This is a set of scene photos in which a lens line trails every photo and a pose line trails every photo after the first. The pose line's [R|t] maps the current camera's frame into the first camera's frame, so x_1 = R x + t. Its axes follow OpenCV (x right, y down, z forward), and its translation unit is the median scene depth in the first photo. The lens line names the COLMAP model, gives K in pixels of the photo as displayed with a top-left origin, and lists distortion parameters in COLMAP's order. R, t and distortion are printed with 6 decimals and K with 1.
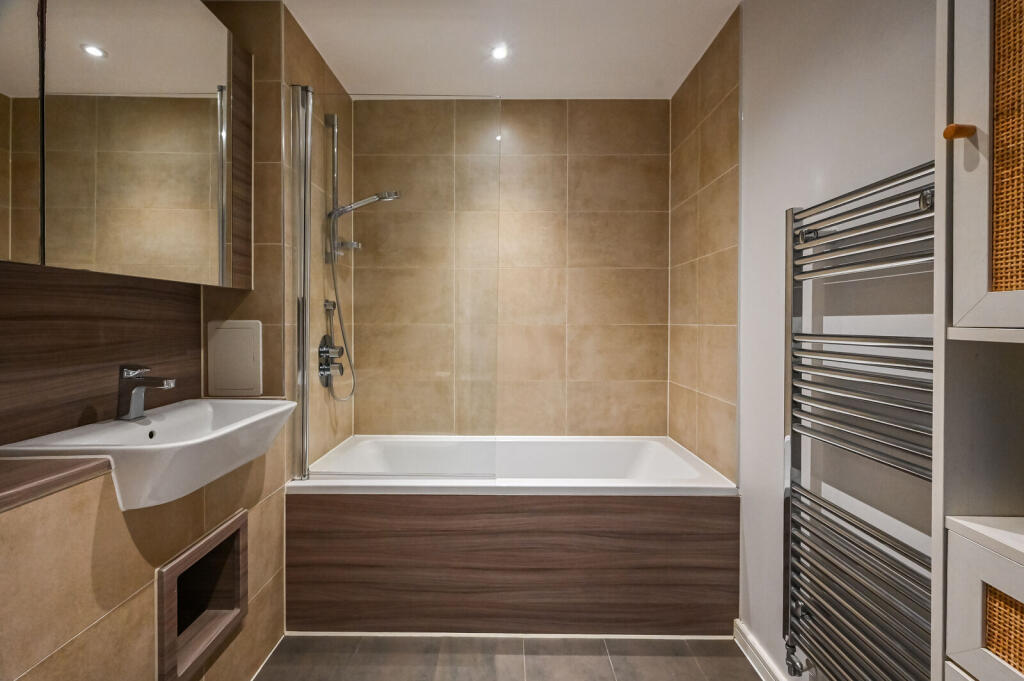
lens RADIAL K [[436.9, 0, 509.2], [0, 436.9, 326.2], [0, 0, 1]] dist [0.001037, -0.000132]
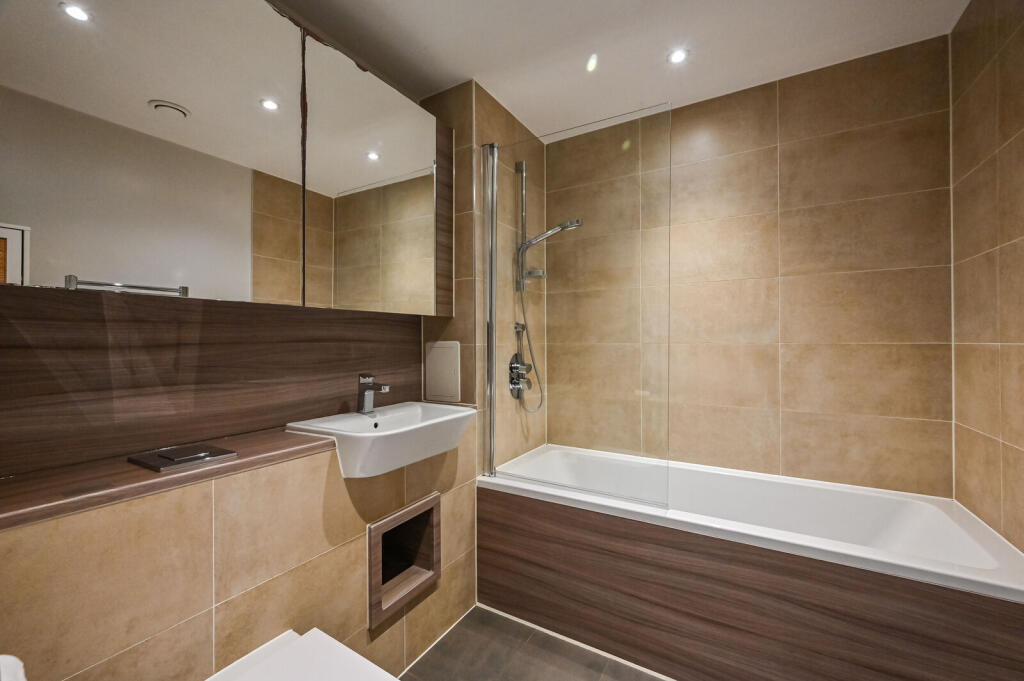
lens RADIAL K [[411.0, 0, 510.2], [0, 411.0, 338.8], [0, 0, 1]] dist [0.001131, -0.000204]
pose [[0.858613, -0.008889, -0.512548, 0.133932], [0.001094, 0.999879, -0.015508, -0.001935], [0.512624, 0.012755, 0.858519, 0.068758]]
